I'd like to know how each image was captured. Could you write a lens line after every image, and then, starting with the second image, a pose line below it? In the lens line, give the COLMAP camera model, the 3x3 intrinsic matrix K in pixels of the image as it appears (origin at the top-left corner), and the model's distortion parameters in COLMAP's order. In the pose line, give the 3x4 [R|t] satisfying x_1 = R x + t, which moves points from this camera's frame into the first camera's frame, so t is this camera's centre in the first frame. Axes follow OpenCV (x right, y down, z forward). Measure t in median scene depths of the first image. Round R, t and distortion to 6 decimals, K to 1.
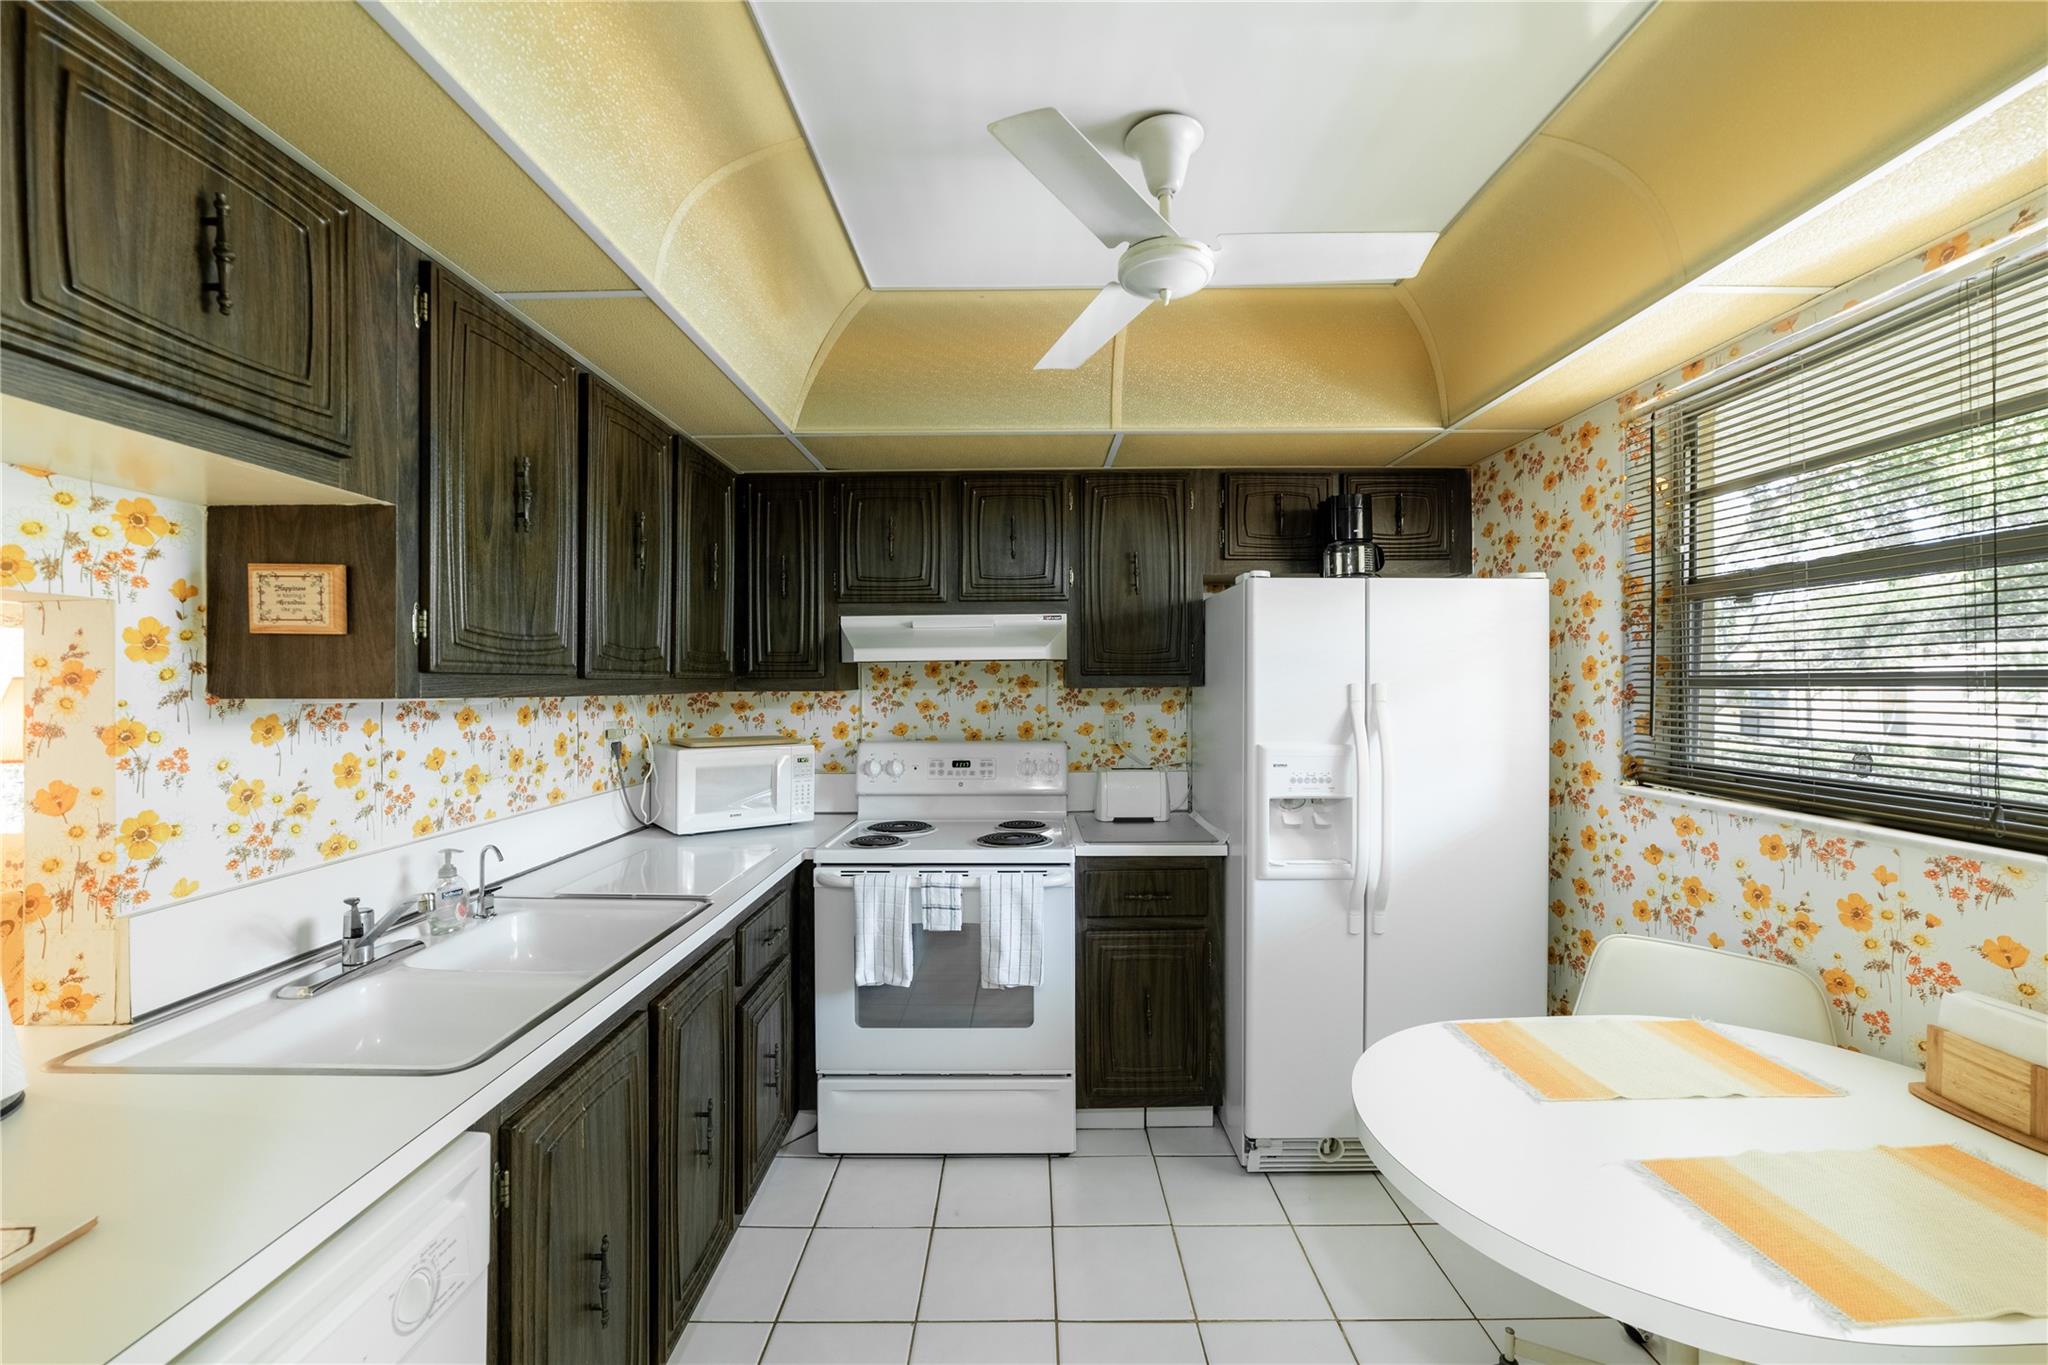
lens RADIAL K [[792.9, 0, 1028.7], [0, 792.9, 683.1], [0, 0, 1]] dist [-0.017489, 0.006415]
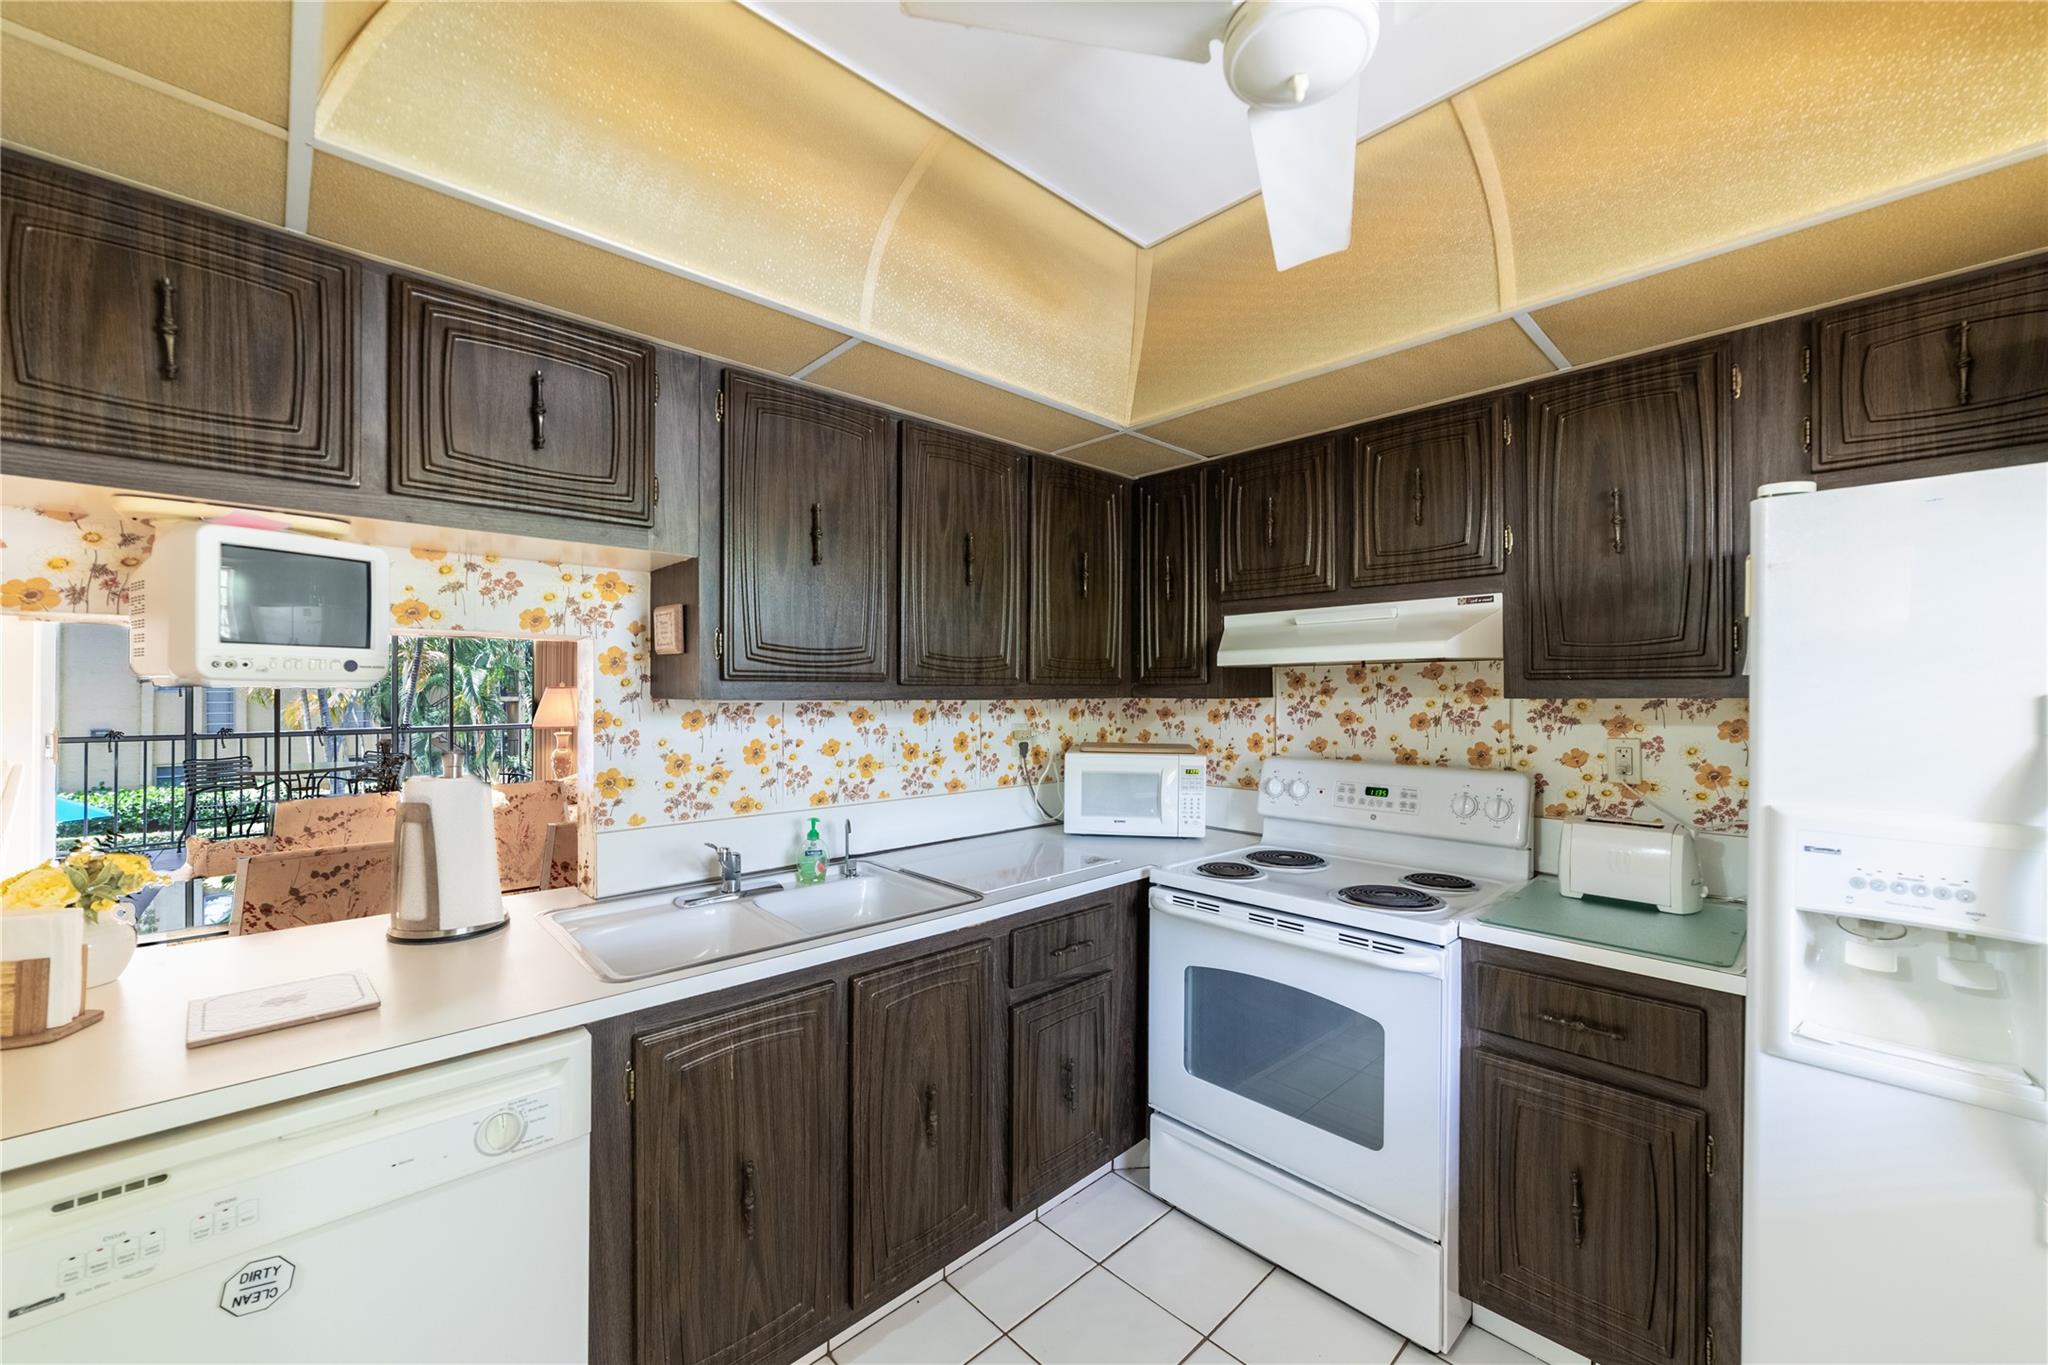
lens RADIAL K [[792.9, 0, 1024.4], [0, 792.9, 691.1], [0, 0, 1]] dist [-0.017489, 0.006415]
pose [[0.696589, 0.004442, -0.717456, 0.291663], [-0.003336, 0.999990, 0.002953, -0.000584], [0.717462, 0.000336, 0.696597, 0.236127]]
